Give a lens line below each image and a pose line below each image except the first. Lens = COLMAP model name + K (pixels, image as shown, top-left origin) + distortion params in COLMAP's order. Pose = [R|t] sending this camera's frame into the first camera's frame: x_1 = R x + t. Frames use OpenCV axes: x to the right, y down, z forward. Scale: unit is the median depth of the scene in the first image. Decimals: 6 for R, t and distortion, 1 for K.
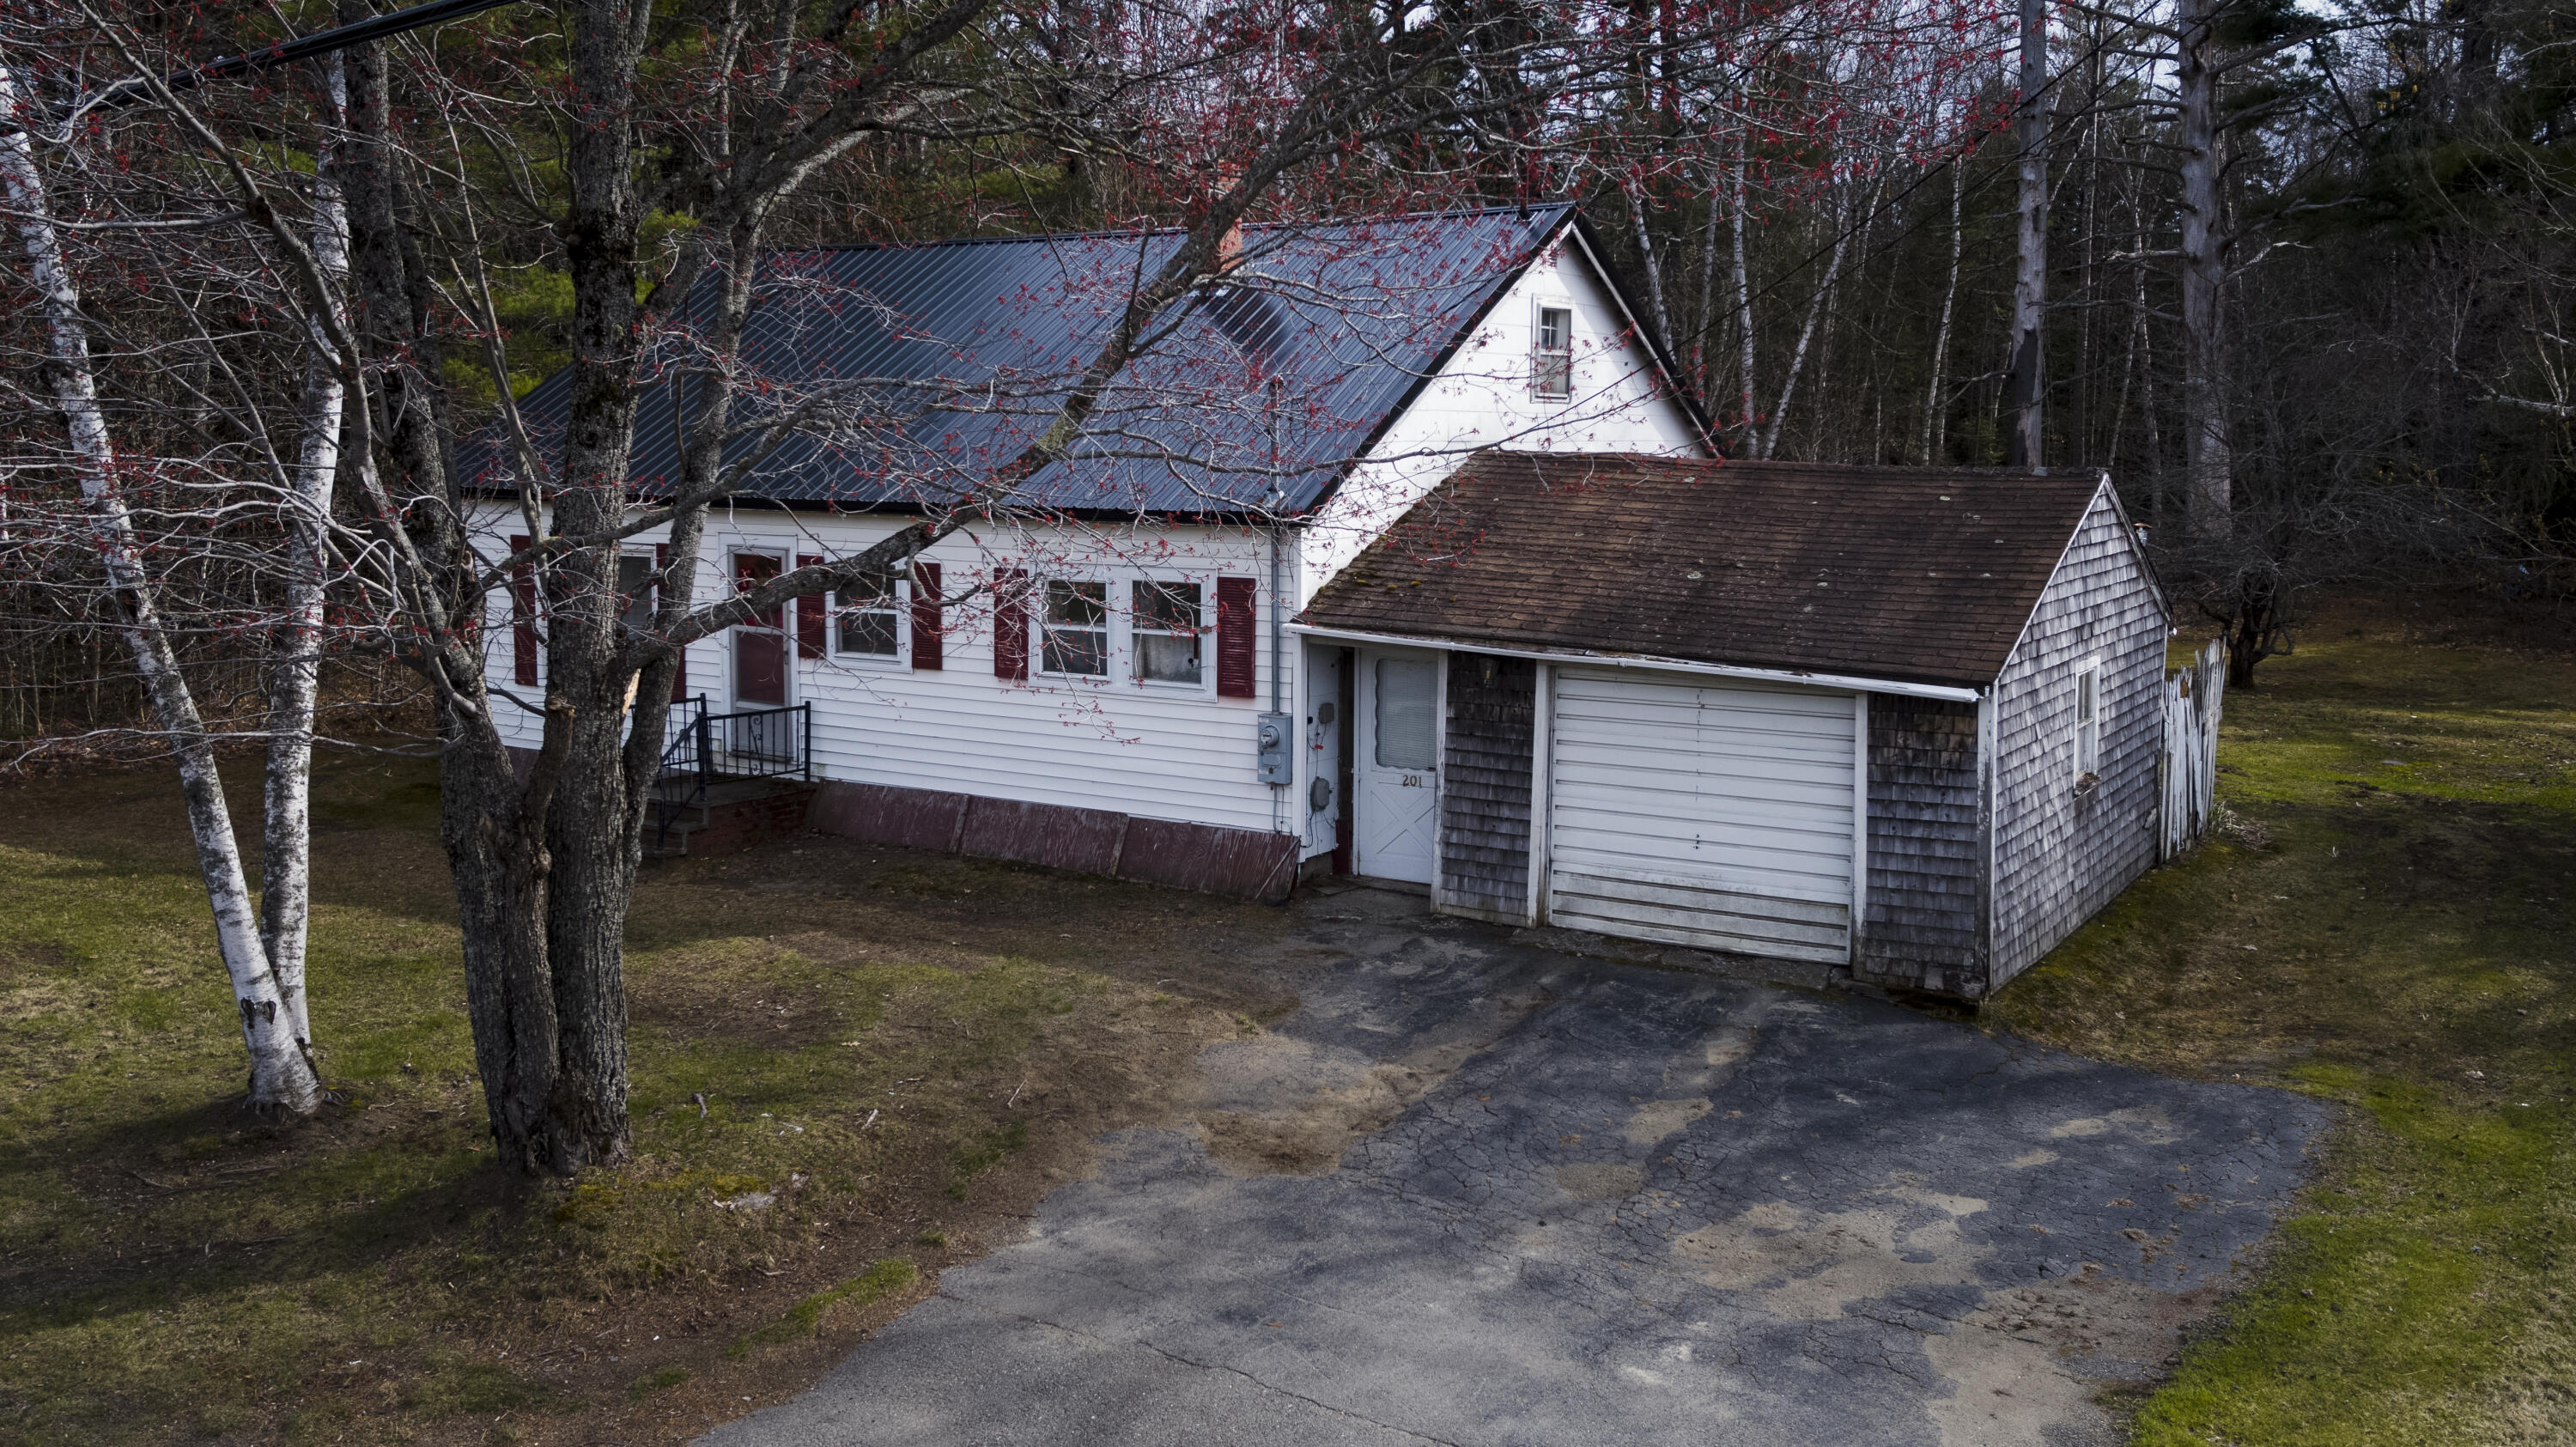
lens RADIAL K [[2195.6, 0, 1292.6], [0, 2195.6, 724.3], [0, 0, 1]] dist [0.001693, 0.002820]
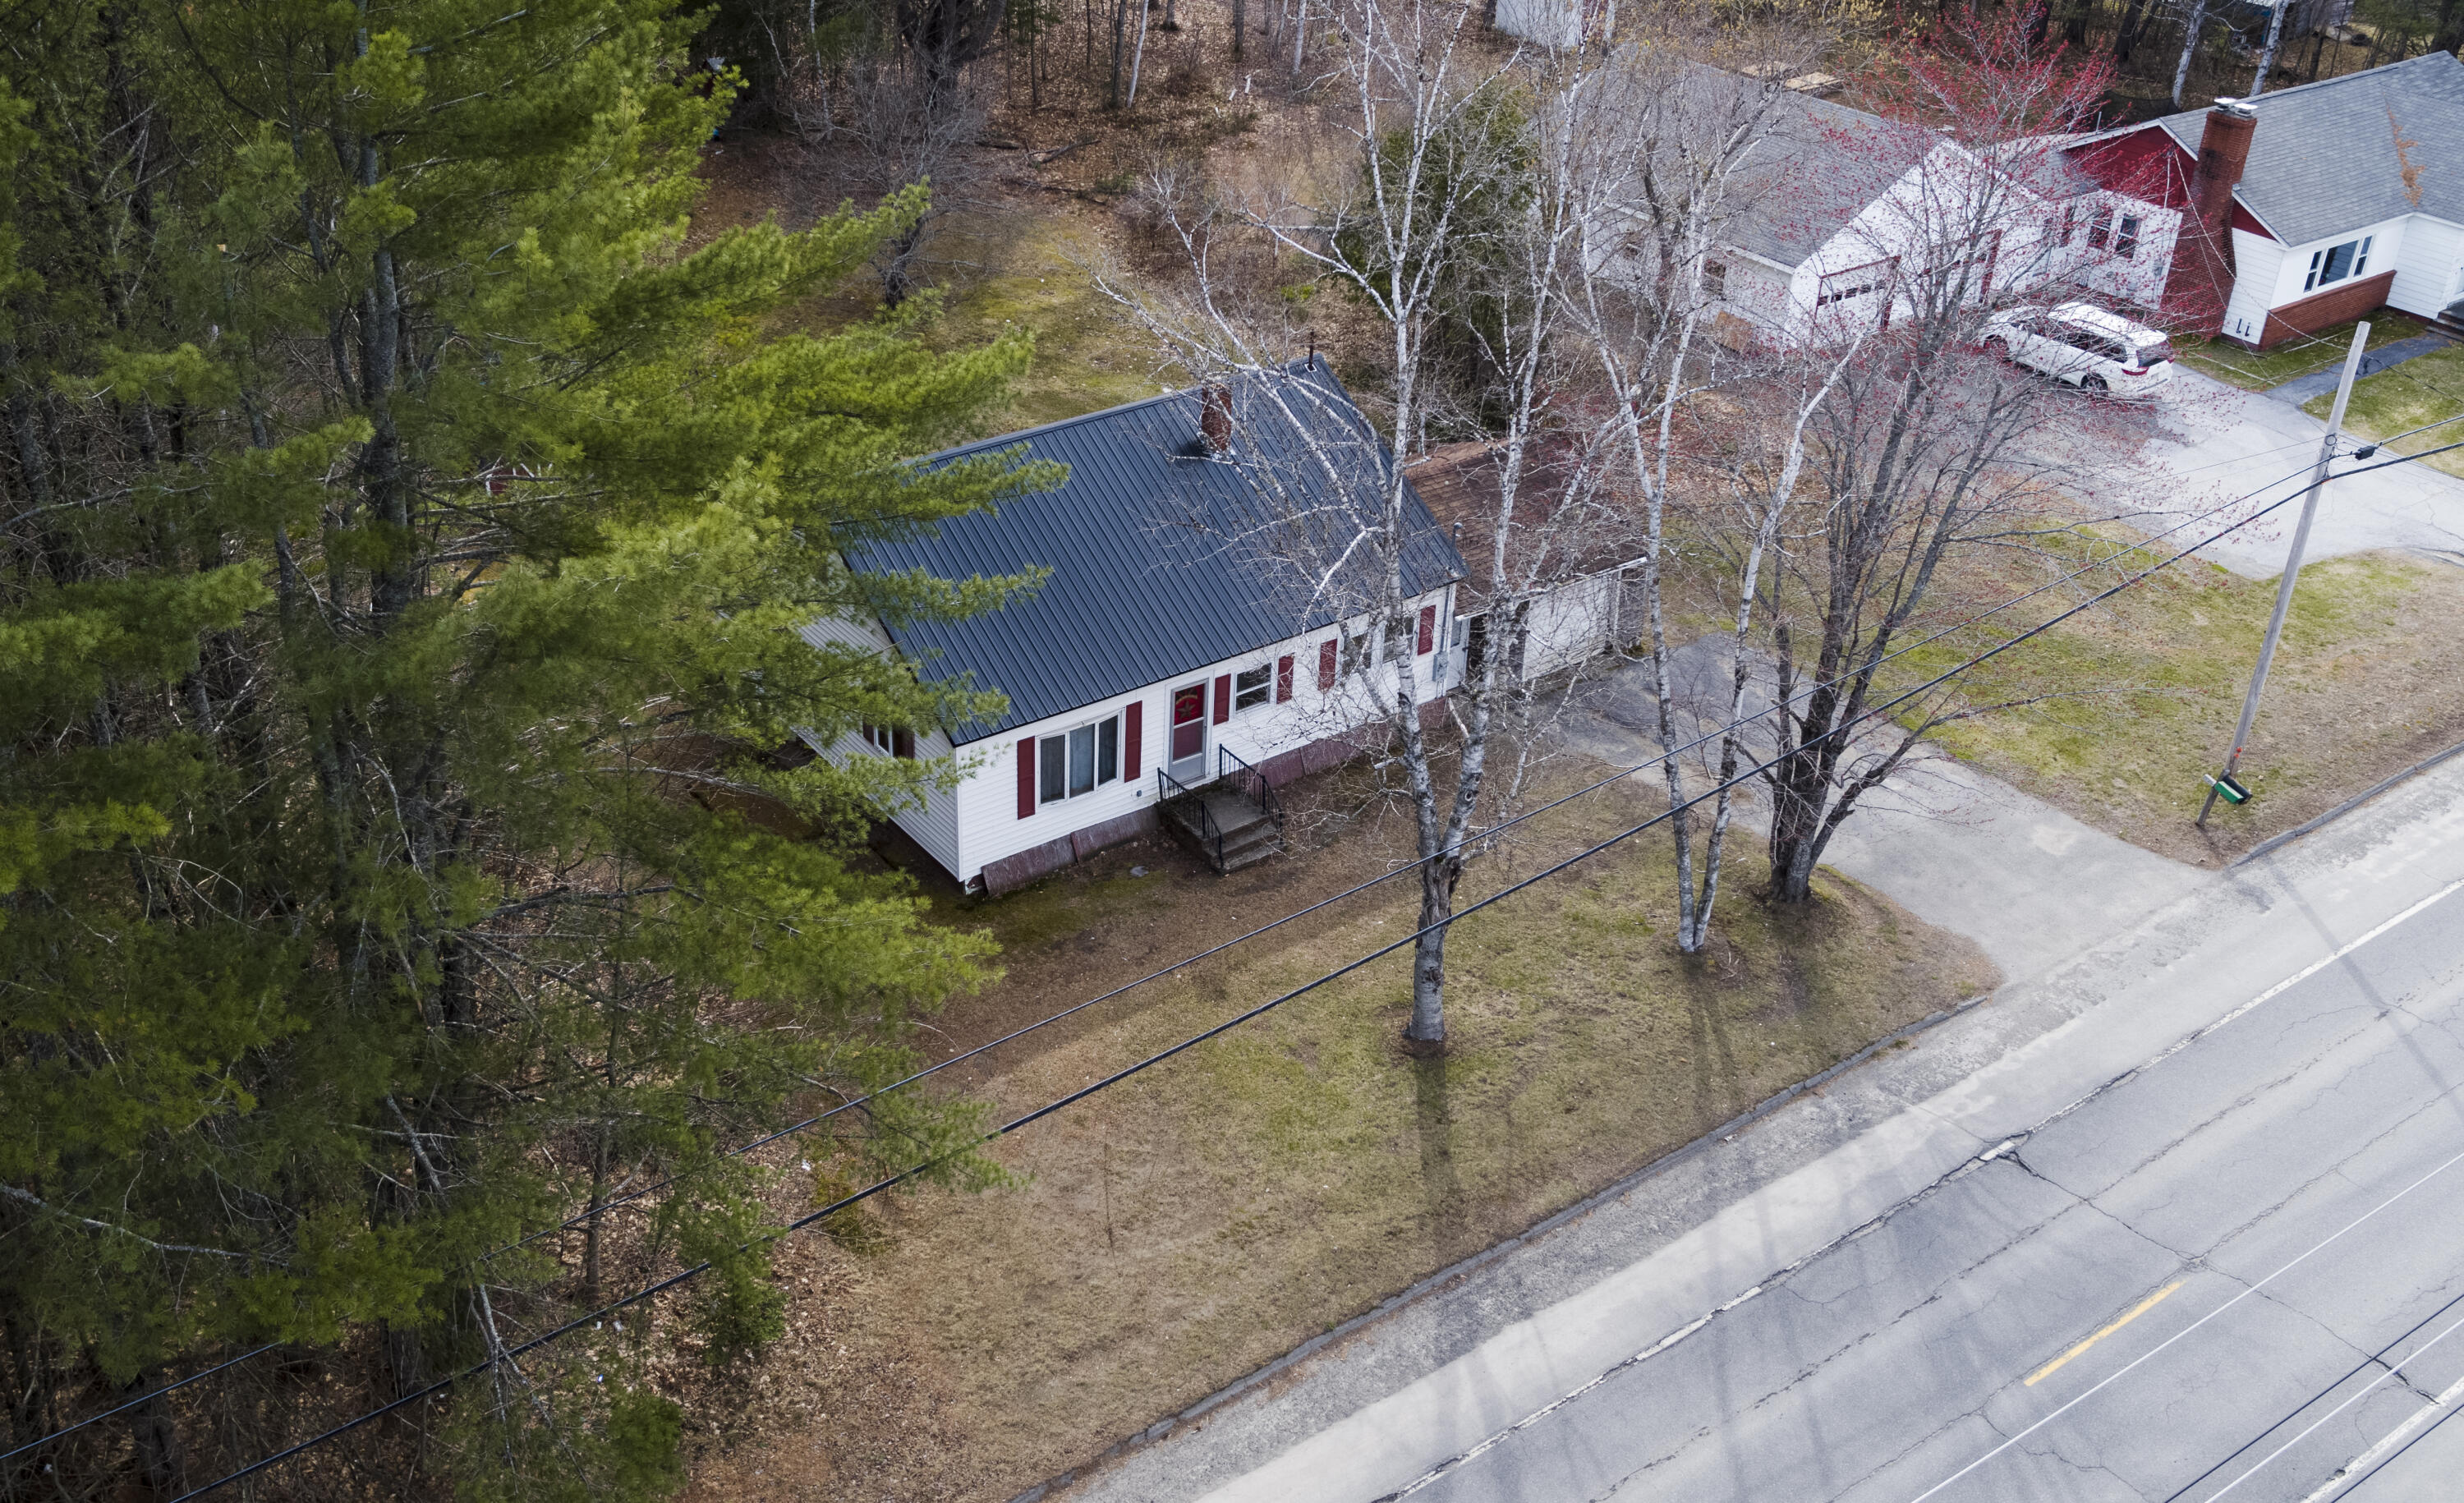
lens RADIAL K [[2289.7, 0, 1121.9], [0, 2289.7, 740.8], [0, 0, 1]] dist [-0.004102, 0.000000]
pose [[0.405235, -0.479265, 0.778518, -1.960174], [0.118601, 0.871936, 0.475039, -1.051433], [-0.906487, -0.100169, 0.410180, 0.287981]]
